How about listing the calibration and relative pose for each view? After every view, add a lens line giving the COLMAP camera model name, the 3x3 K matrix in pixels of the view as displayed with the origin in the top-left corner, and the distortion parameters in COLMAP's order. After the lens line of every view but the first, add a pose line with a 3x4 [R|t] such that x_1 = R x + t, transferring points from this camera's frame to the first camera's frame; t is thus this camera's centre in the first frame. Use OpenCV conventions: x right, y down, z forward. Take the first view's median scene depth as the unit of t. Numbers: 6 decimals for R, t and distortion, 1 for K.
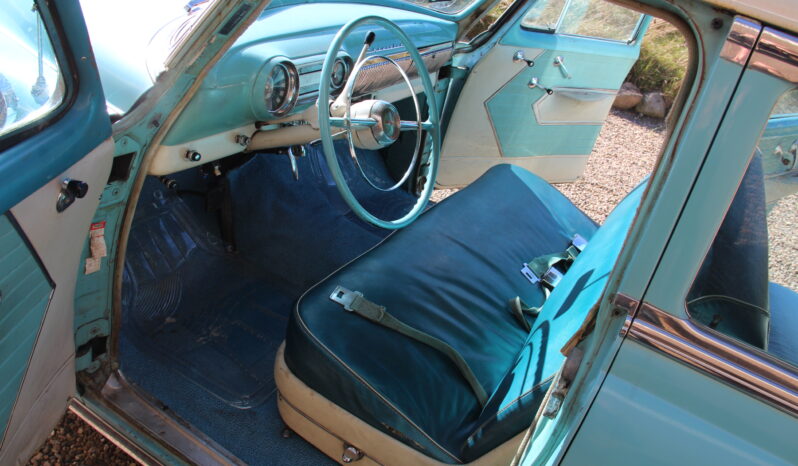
lens RADIAL K [[669.9, 0, 399.0], [0, 669.9, 233.0], [0, 0, 1]] dist [-0.117086, 0.001783]
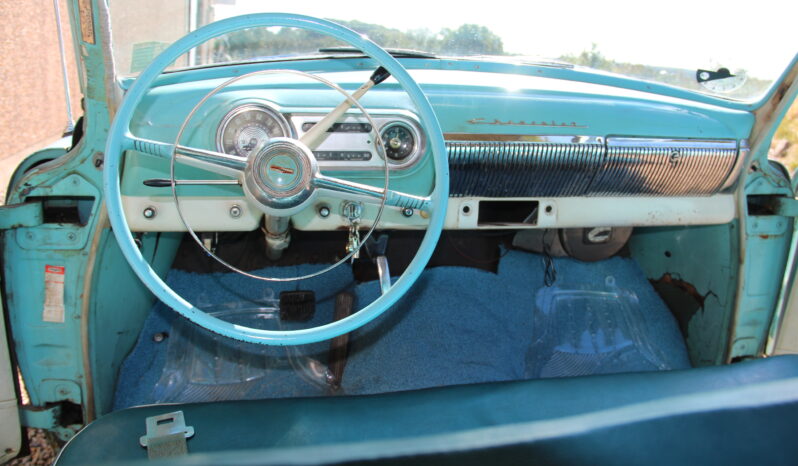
lens RADIAL K [[669.9, 0, 399.0], [0, 669.9, 233.0], [0, 0, 1]] dist [-0.117086, 0.001783]
pose [[0.664569, 0.050675, -0.745507, 0.507204], [-0.274255, 0.944609, -0.180272, -0.026085], [0.695077, 0.324262, 0.641655, 0.682131]]
